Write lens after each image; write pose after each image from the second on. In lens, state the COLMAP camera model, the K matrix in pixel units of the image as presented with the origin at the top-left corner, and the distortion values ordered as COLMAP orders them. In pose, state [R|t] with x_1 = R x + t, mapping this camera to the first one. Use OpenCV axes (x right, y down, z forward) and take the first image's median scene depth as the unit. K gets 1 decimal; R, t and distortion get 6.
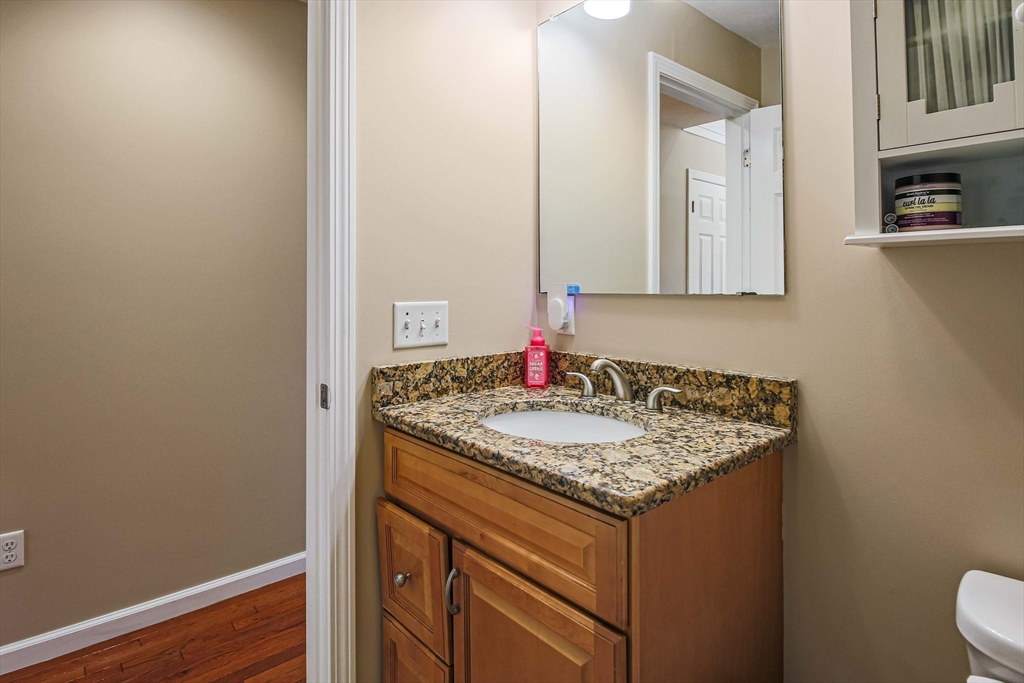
lens RADIAL K [[536.0, 0, 512.9], [0, 536.0, 287.2], [0, 0, 1]] dist [-0.001442, -0.000377]
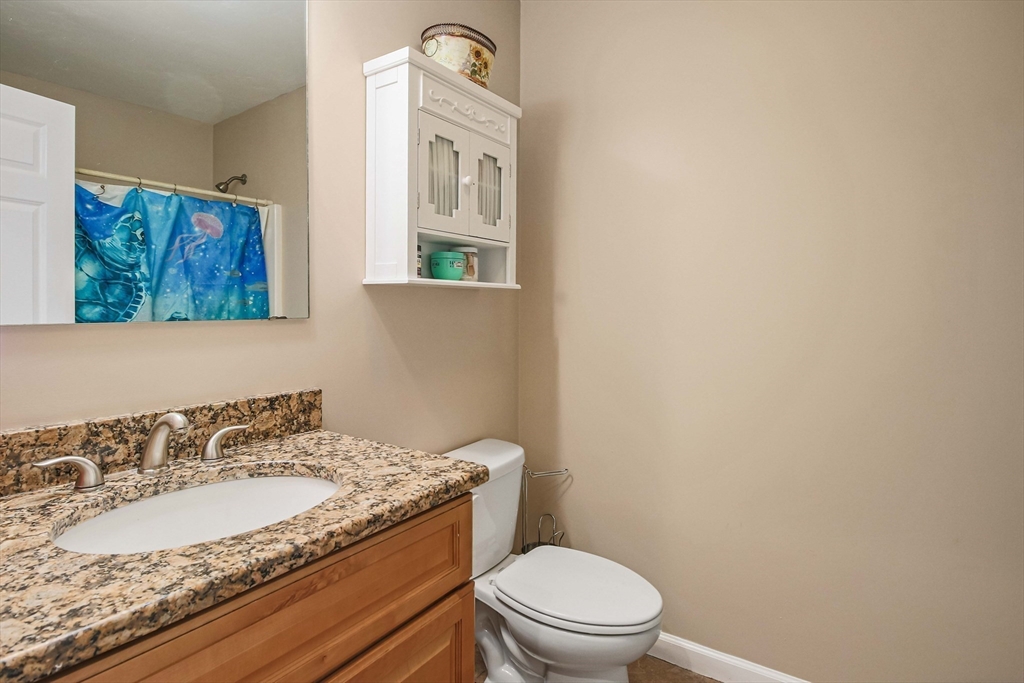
lens RADIAL K [[528.1, 0, 510.8], [0, 528.1, 325.3], [0, 0, 1]] dist [0.001010, -0.012495]
pose [[-0.230855, -0.029013, 0.972556, -0.695759], [0.006812, 0.999483, 0.031434, -0.003135], [-0.972964, 0.013881, -0.230538, 0.800215]]
